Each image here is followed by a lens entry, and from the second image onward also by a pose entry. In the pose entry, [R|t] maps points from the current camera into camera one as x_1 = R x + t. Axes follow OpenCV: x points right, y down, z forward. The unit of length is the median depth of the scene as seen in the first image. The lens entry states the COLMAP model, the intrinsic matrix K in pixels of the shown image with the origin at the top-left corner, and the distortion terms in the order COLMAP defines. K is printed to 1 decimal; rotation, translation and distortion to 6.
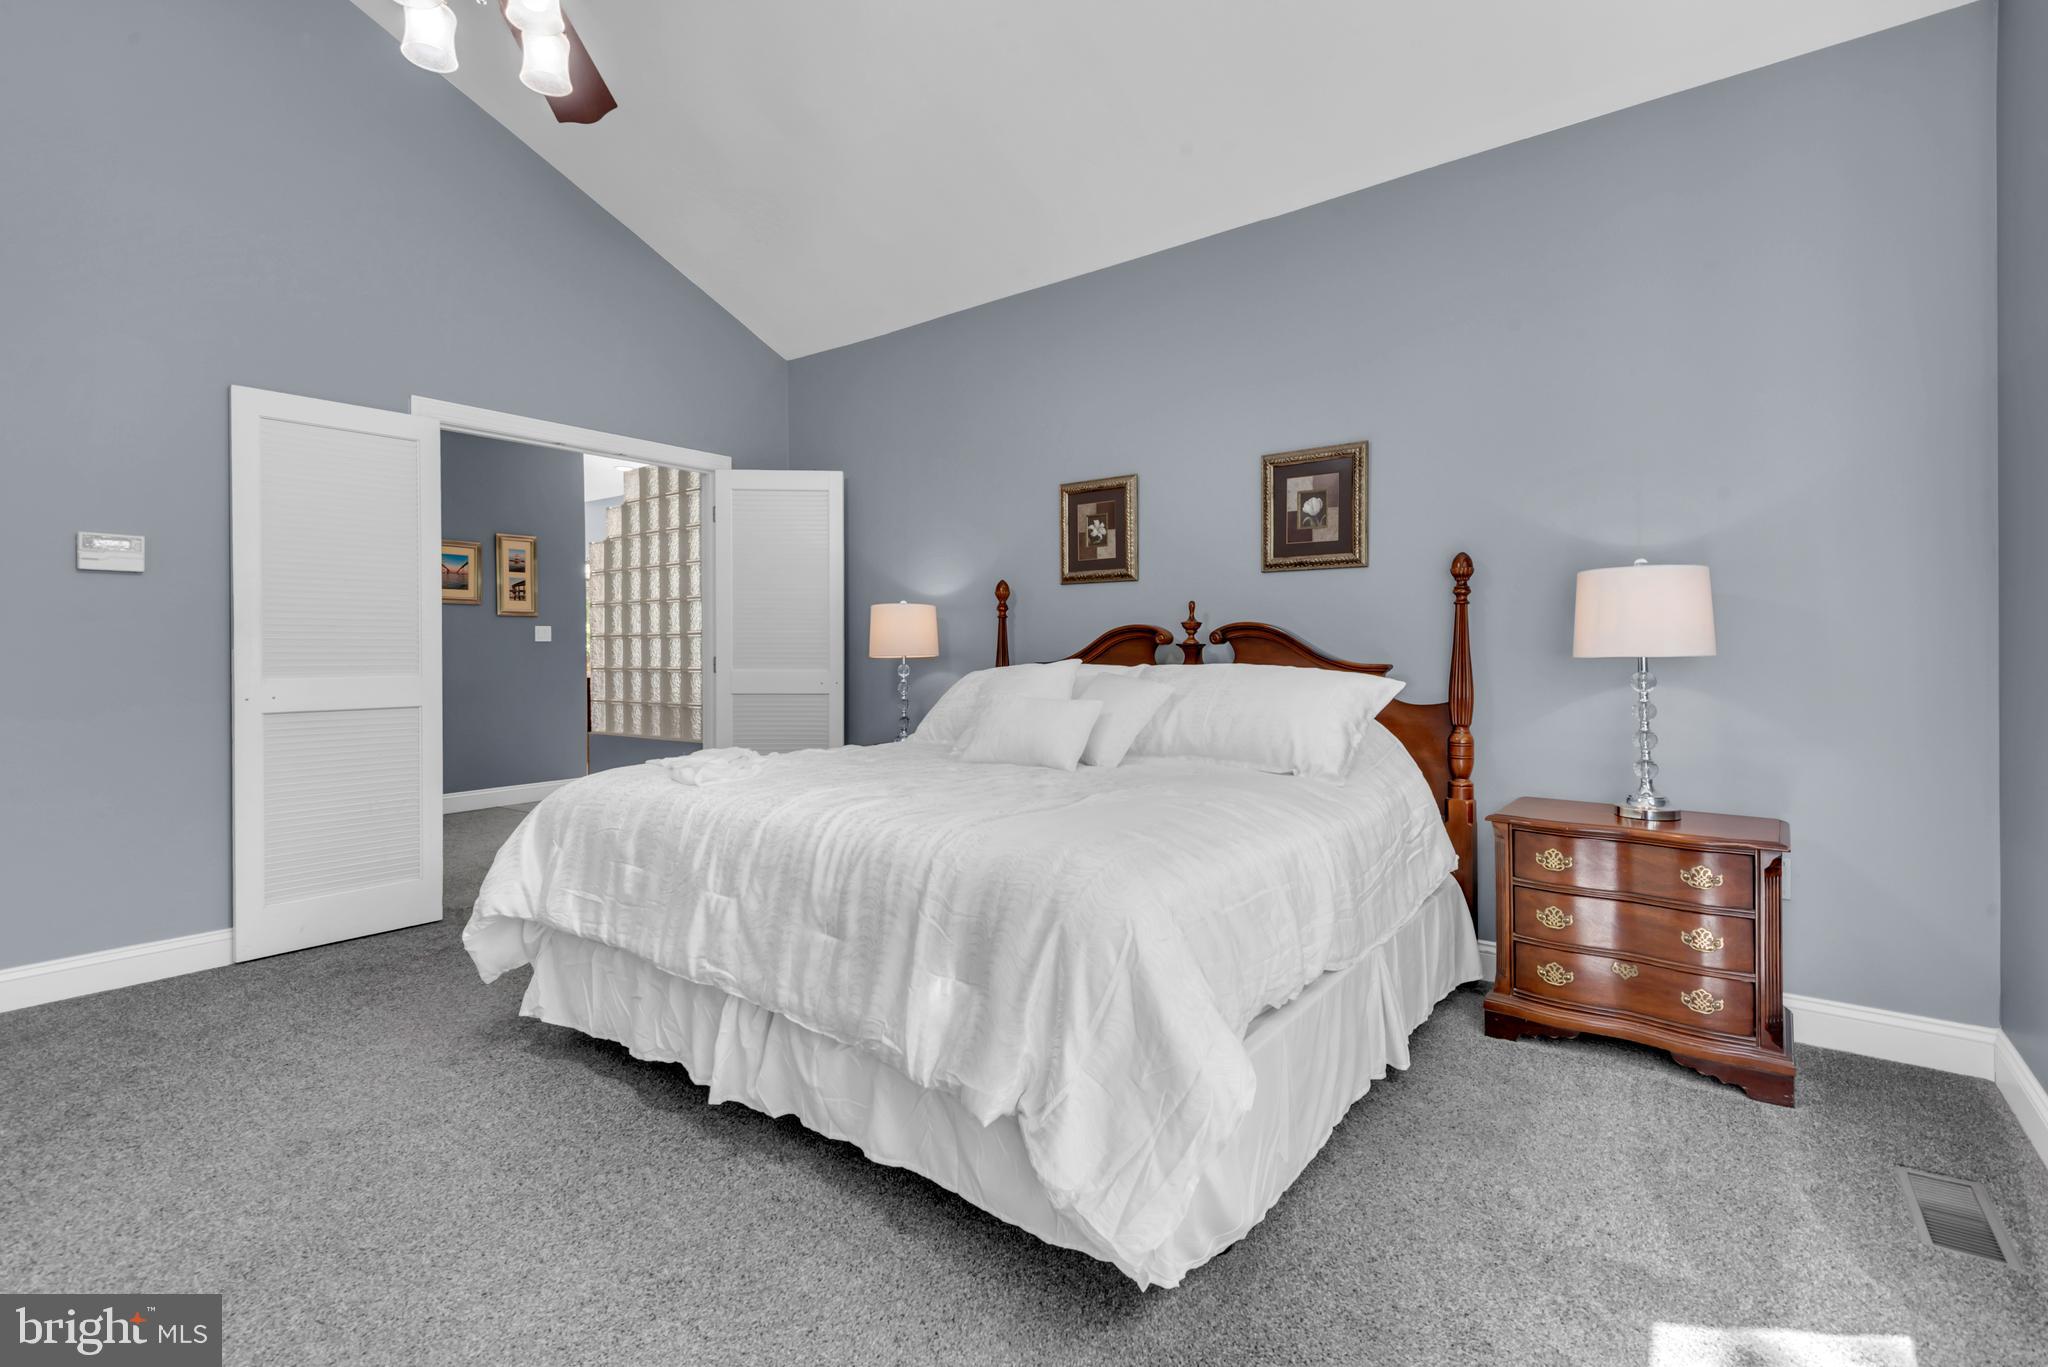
lens RADIAL K [[934.6, 0, 1011.5], [0, 934.6, 664.4], [0, 0, 1]] dist [0.032289, -0.017665]
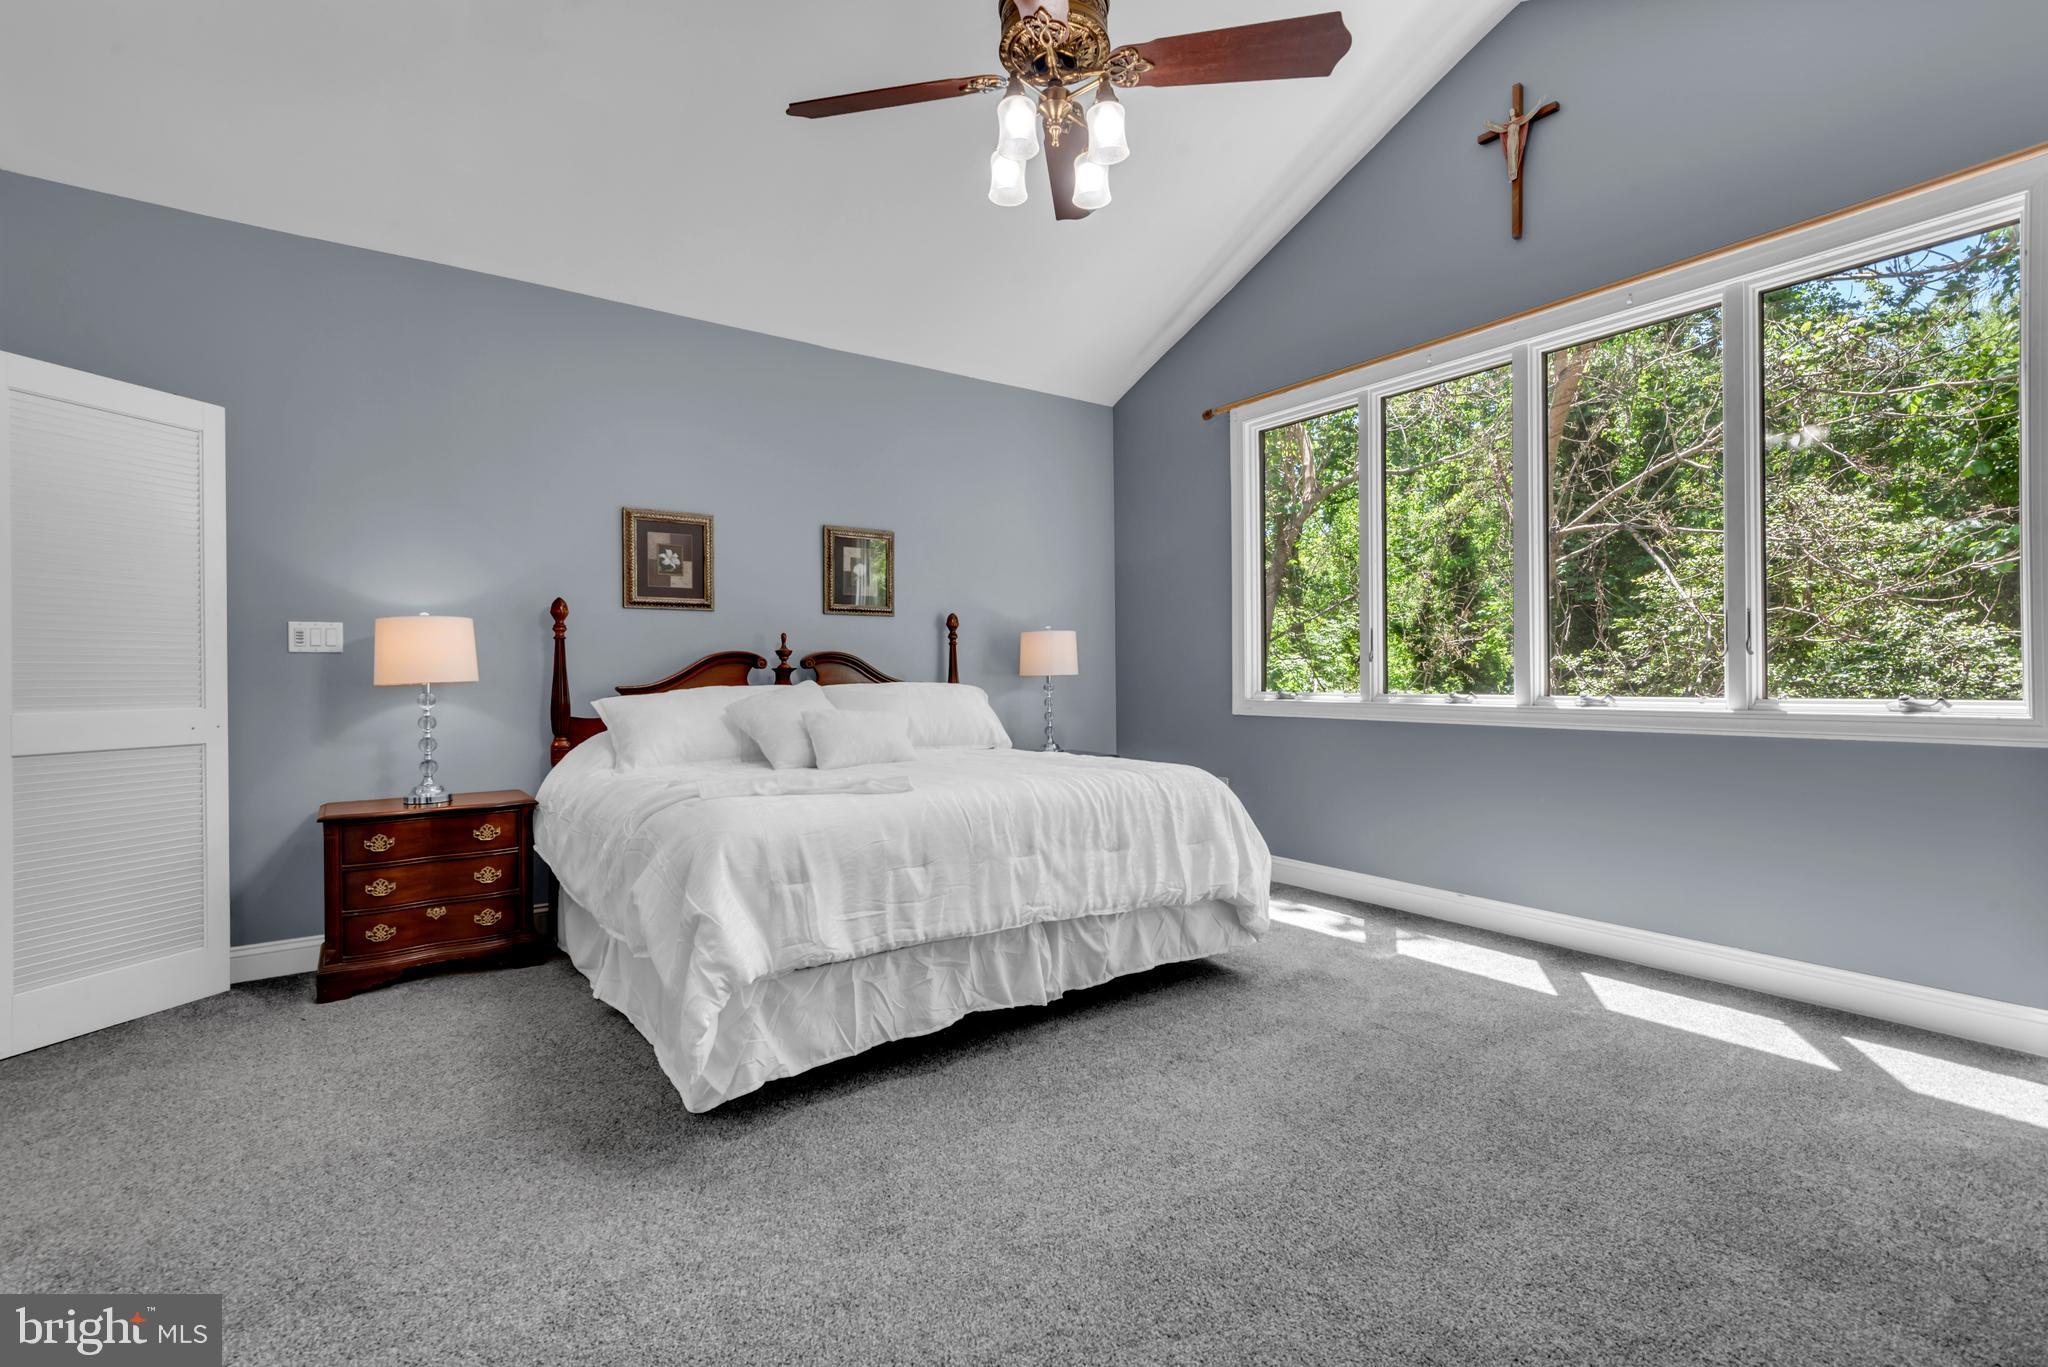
lens RADIAL K [[923.6, 0, 1024.0], [0, 923.6, 683.5], [0, 0, 1]] dist [0.001024, 0.000109]
pose [[0.278041, -0.003460, 0.960563, -0.870952], [0.026810, 0.999632, -0.004160, 0.011519], [-0.960195, 0.026910, 0.278031, 0.365186]]
